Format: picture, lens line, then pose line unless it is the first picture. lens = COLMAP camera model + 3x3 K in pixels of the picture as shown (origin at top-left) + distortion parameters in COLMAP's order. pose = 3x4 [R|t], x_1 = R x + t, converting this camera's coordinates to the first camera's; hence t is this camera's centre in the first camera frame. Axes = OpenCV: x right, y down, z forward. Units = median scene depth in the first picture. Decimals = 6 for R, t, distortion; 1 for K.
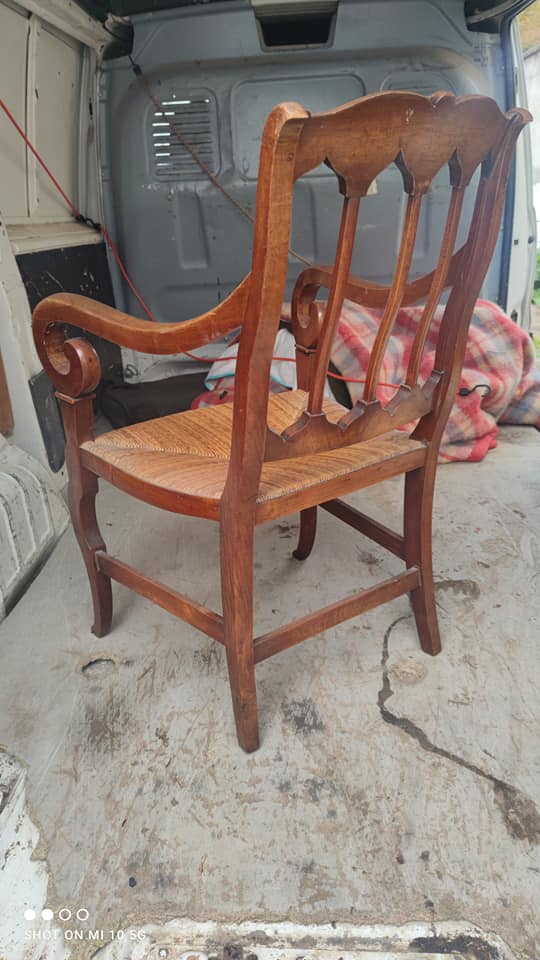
lens RADIAL K [[712.4, 0, 260.6], [0, 712.4, 475.8], [0, 0, 1]] dist [0.046157, -0.045943]
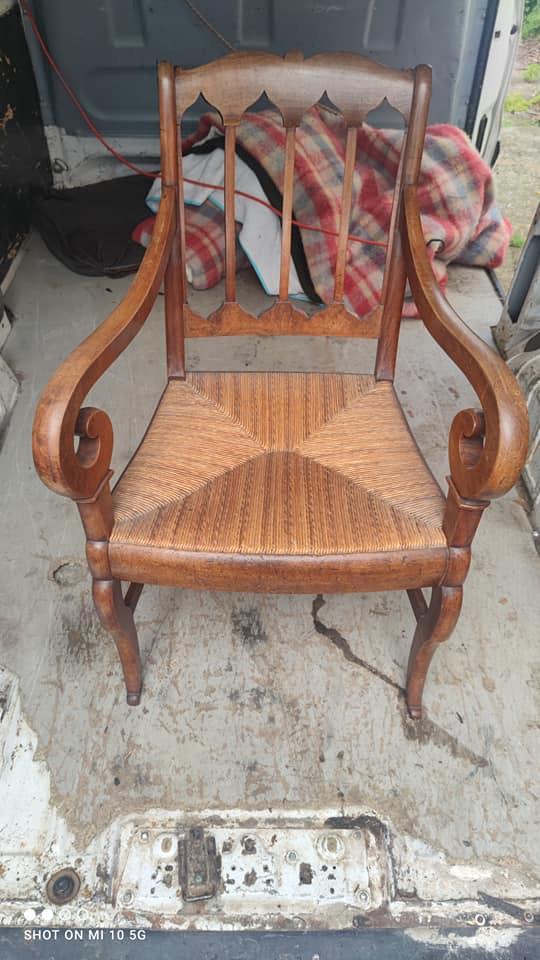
lens RADIAL K [[714.2, 0, 262.0], [0, 714.2, 481.3], [0, 0, 1]] dist [0.049399, -0.053149]
pose [[0.996186, -0.000477, 0.087255, -0.027087], [-0.032757, 0.924800, 0.379042, -0.388839], [-0.080874, -0.380455, 0.921257, -0.011661]]
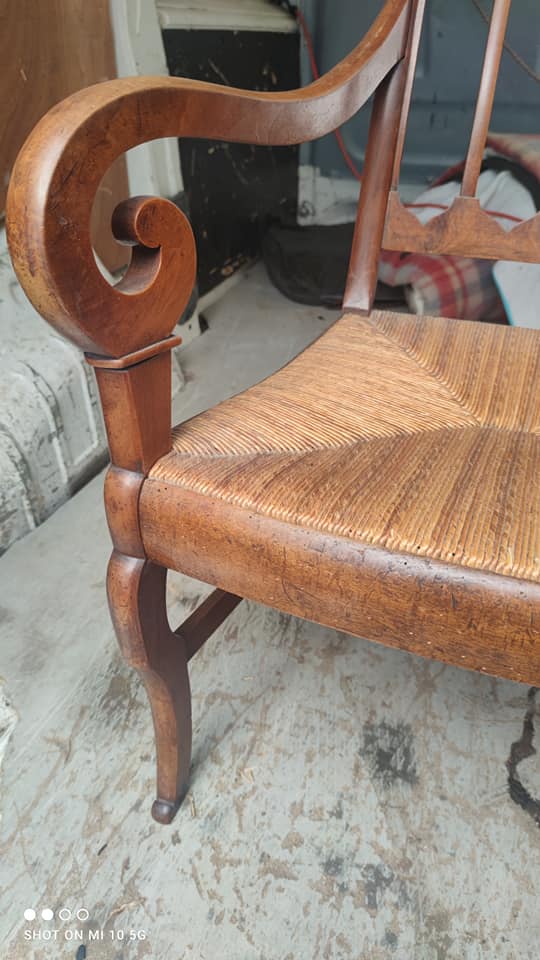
lens RADIAL K [[714.2, 0, 262.6], [0, 714.2, 484.0], [0, 0, 1]] dist [0.049399, -0.053149]
pose [[0.954715, 0.201962, -0.218474, 0.046520], [-0.152405, 0.962628, 0.223875, -0.055885], [0.255523, -0.180440, 0.949815, 0.405009]]
